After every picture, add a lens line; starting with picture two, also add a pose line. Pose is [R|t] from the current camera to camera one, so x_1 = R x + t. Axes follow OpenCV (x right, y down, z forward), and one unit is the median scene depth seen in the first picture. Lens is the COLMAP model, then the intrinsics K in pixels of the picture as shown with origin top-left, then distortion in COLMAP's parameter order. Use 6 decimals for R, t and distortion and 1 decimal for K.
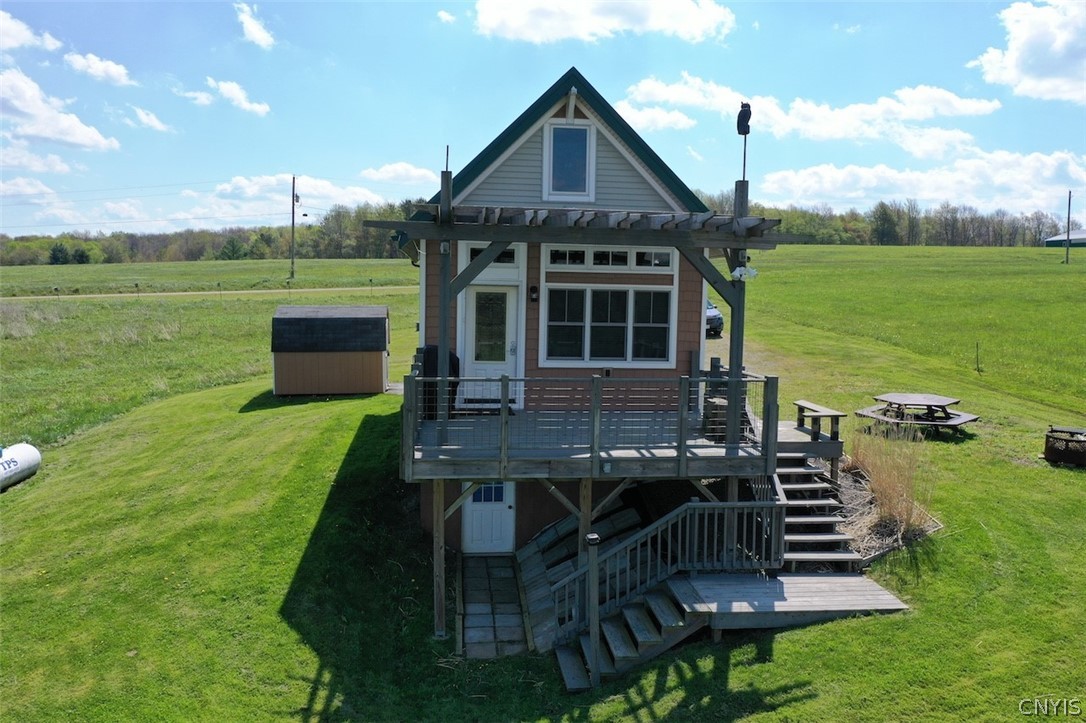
lens RADIAL K [[858.5, 0, 542.2], [0, 858.5, 360.9], [0, 0, 1]] dist [0.012883, -0.005577]
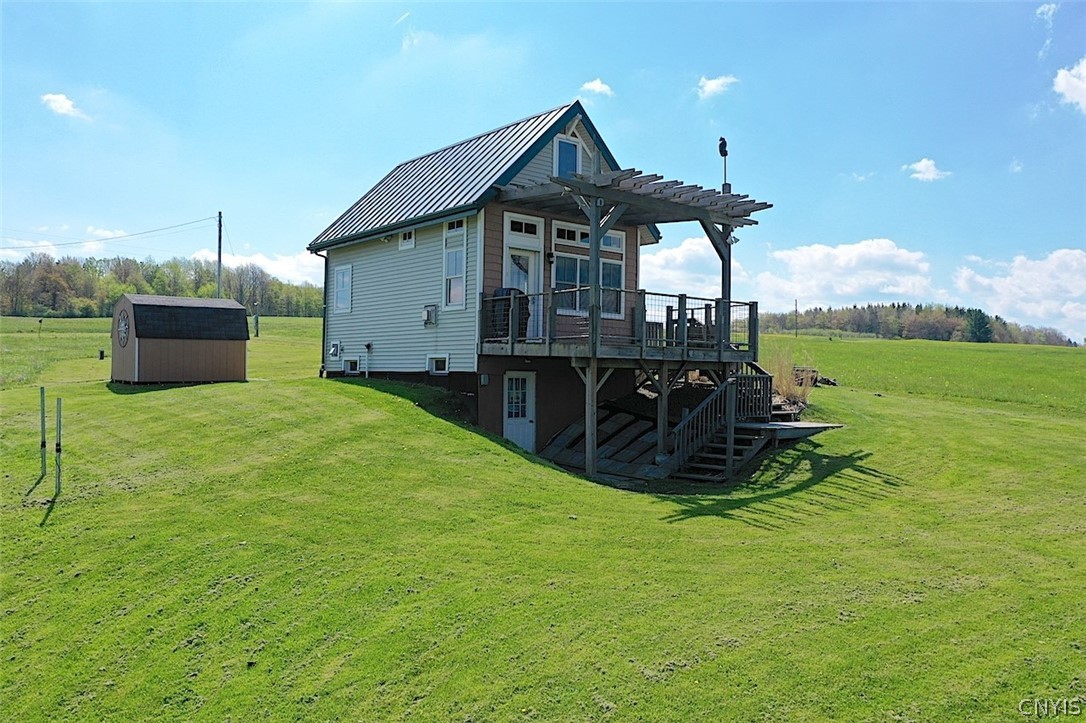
lens RADIAL K [[858.5, 0, 544.9], [0, 858.5, 364.3], [0, 0, 1]] dist [0.012883, -0.005577]
pose [[0.824928, 0.003098, 0.565229, -0.776192], [0.051112, 0.995479, -0.080051, 0.194981], [-0.562922, 0.094926, 0.821041, -0.088257]]
